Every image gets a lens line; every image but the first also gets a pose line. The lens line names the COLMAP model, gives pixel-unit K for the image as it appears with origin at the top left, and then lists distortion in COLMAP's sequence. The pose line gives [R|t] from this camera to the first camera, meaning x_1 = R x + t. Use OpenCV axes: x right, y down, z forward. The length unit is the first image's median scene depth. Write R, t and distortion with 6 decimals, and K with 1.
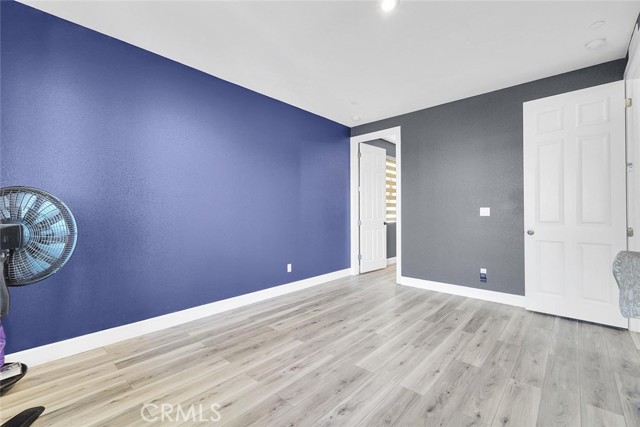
lens RADIAL K [[278.3, 0, 322.1], [0, 278.3, 211.8], [0, 0, 1]] dist [0.016540, -0.000087]
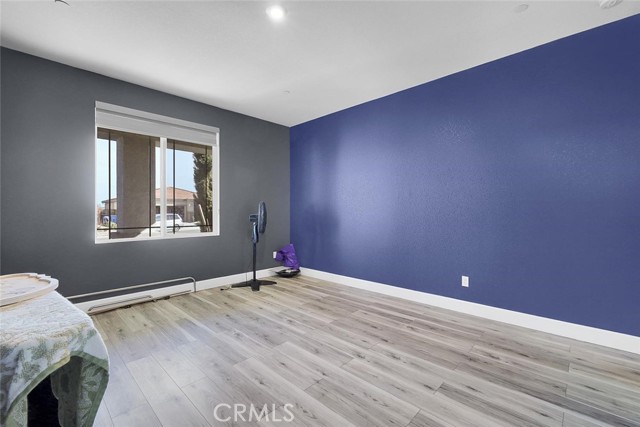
lens RADIAL K [[278.3, 0, 322.1], [0, 278.3, 211.8], [0, 0, 1]] dist [0.016540, -0.000087]
pose [[-0.032702, 0.003775, -0.999458, 0.995526], [0.008013, 0.999962, 0.003515, 0.002281], [0.999433, -0.007894, -0.032731, 0.926172]]
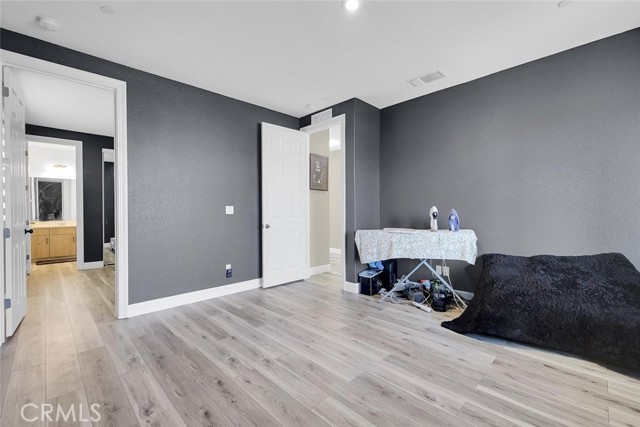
lens RADIAL K [[278.3, 0, 322.1], [0, 278.3, 211.8], [0, 0, 1]] dist [0.016540, -0.000087]
pose [[0.056764, -0.004389, 0.998378, -0.603860], [-0.000687, 0.999990, 0.004435, 0.001868], [-0.998387, -0.000937, 0.056760, 0.807996]]
